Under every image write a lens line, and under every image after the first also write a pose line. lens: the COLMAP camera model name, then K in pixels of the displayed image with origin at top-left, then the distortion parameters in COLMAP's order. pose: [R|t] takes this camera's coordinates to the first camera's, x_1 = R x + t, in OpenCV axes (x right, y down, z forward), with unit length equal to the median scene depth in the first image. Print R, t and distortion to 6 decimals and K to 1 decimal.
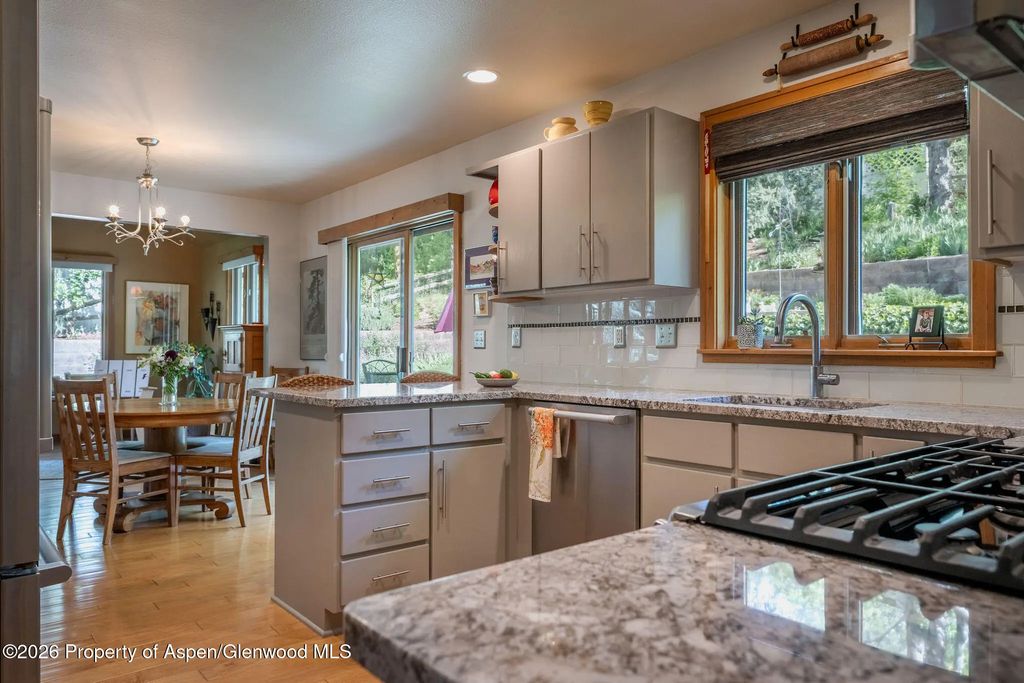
lens RADIAL K [[707.8, 0, 514.6], [0, 707.8, 342.3], [0, 0, 1]] dist [0.005350, -0.008049]
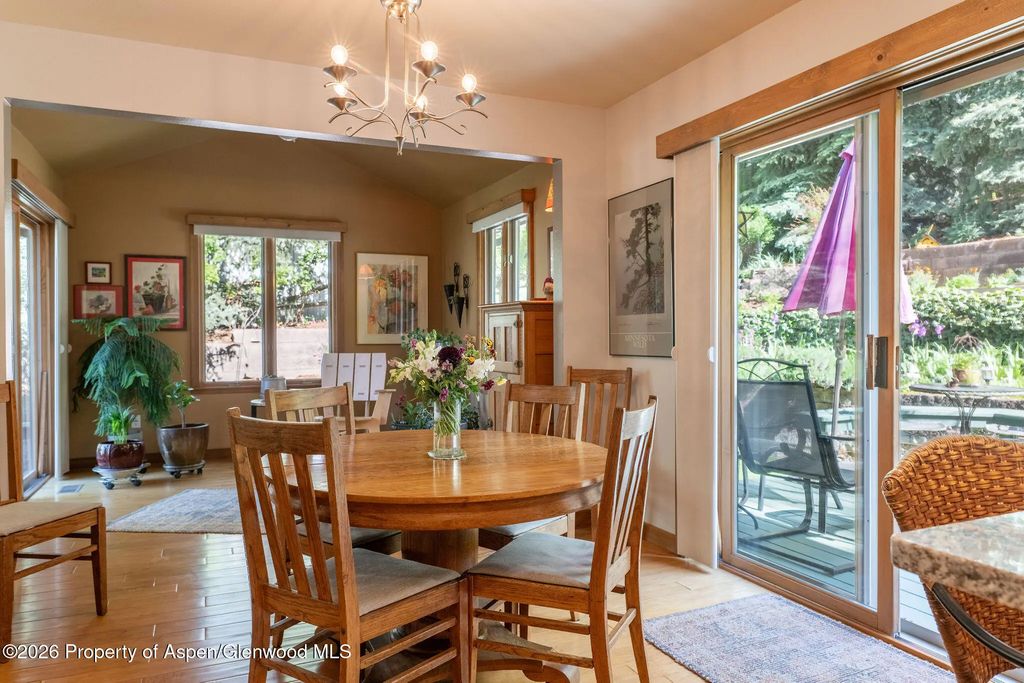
lens RADIAL K [[707.8, 0, 515.7], [0, 707.8, 340.2], [0, 0, 1]] dist [0.005350, -0.008049]
pose [[0.962410, -0.006317, -0.271526, -0.200762], [0.011291, 0.999796, 0.016761, -0.000526], [0.271364, -0.019196, 0.962285, 0.353008]]
